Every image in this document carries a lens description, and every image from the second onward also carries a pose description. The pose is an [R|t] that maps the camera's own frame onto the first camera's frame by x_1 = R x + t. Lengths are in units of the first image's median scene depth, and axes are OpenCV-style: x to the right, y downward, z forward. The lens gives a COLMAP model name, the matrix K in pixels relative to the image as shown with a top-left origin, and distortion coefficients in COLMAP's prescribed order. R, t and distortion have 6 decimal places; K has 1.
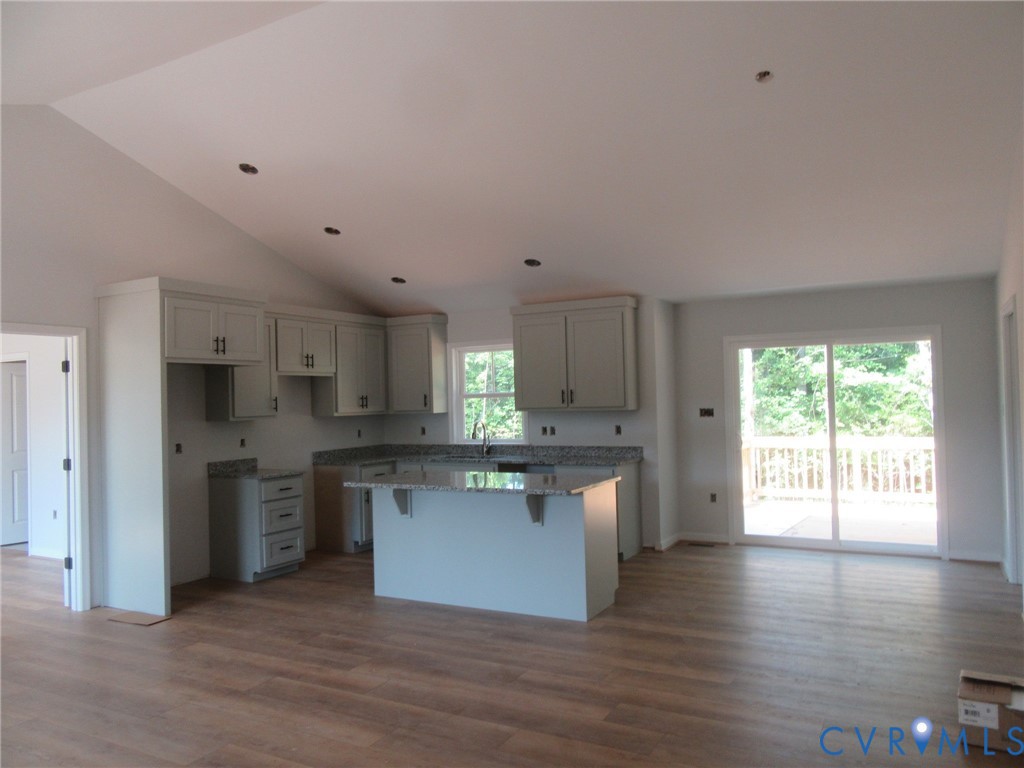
lens RADIAL K [[757.1, 0, 508.8], [0, 757.1, 382.8], [0, 0, 1]] dist [-0.007432, -0.005988]
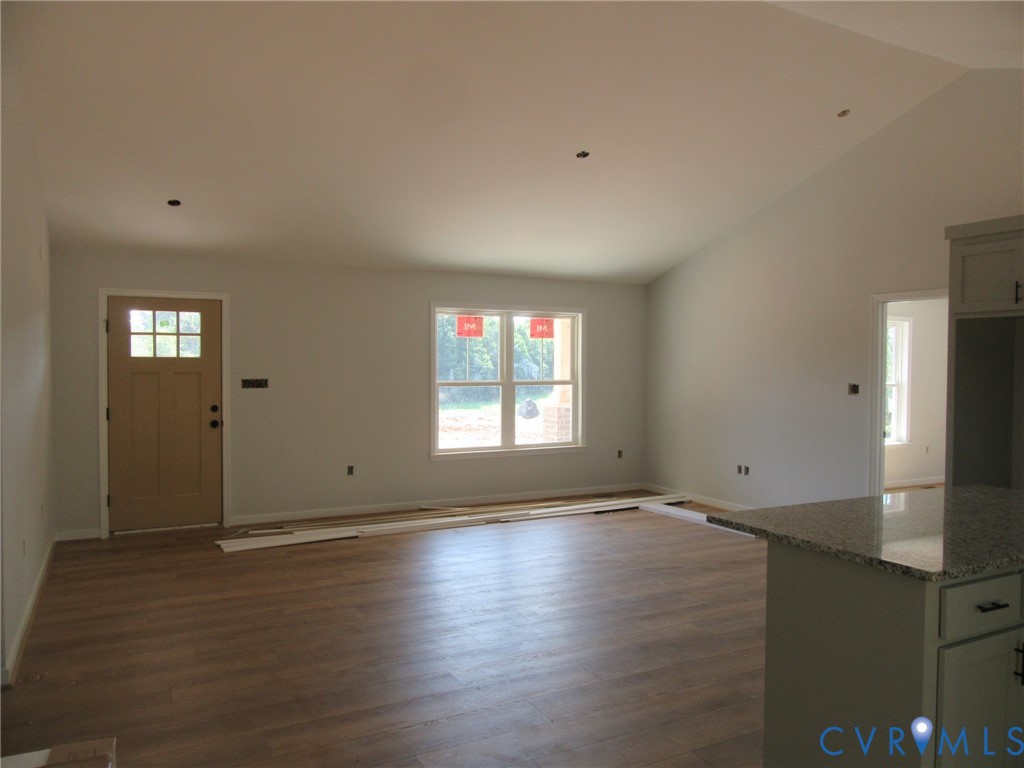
lens RADIAL K [[757.1, 0, 508.8], [0, 757.1, 382.8], [0, 0, 1]] dist [-0.007432, -0.005988]
pose [[-0.548919, 0.041999, -0.834819, 0.493988], [0.022328, 0.999117, 0.035583, 0.004371], [0.835577, 0.000892, -0.549373, 0.862282]]
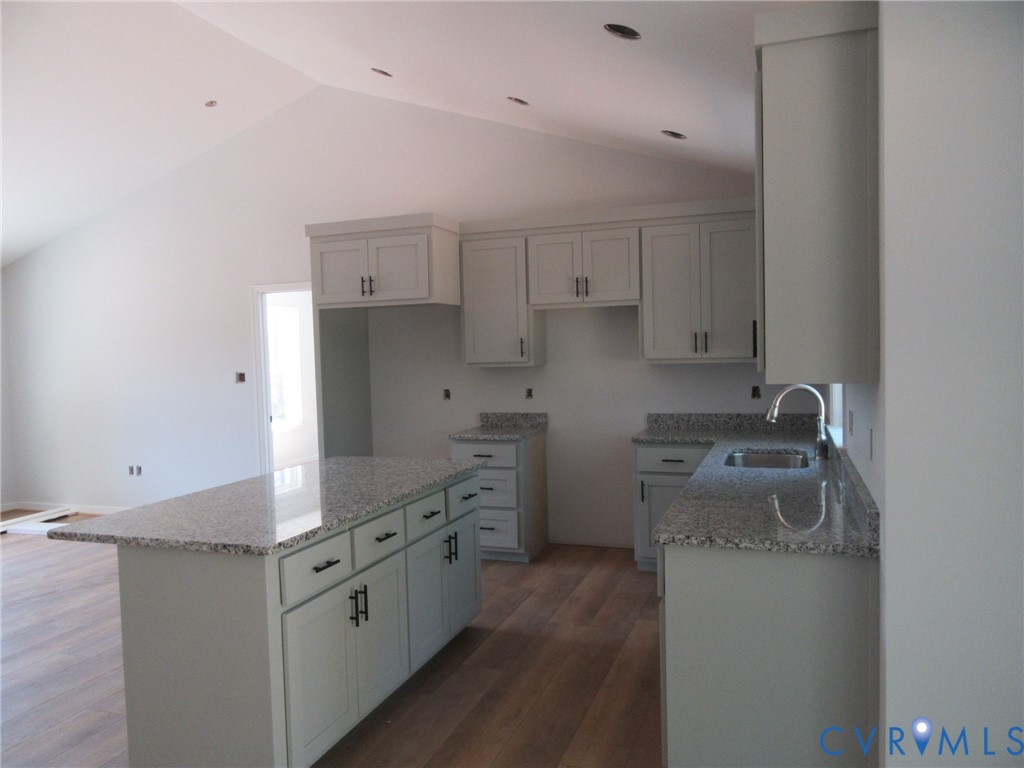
lens RADIAL K [[758.5, 0, 512.0], [0, 758.5, 384.0], [0, 0, 1]] dist [-0.002898, -0.001026]
pose [[0.158493, 0.067882, -0.985024, 0.482101], [0.045780, 0.996056, 0.076009, 0.005836], [0.986298, -0.057142, 0.154760, 0.897190]]
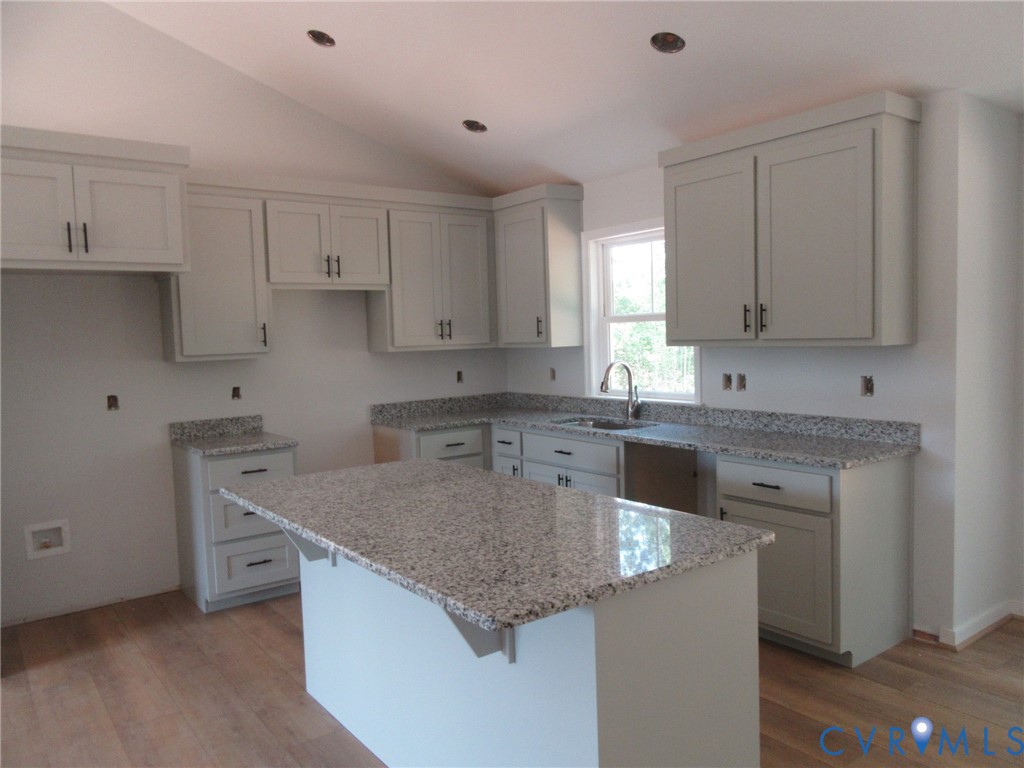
lens RADIAL K [[758.5, 0, 512.0], [0, 758.5, 384.0], [0, 0, 1]] dist [-0.002898, -0.001026]
pose [[0.912521, 0.024861, -0.408273, 0.150559], [0.016995, 0.994985, 0.098573, 0.010459], [0.408676, -0.096888, 0.907522, 0.518029]]
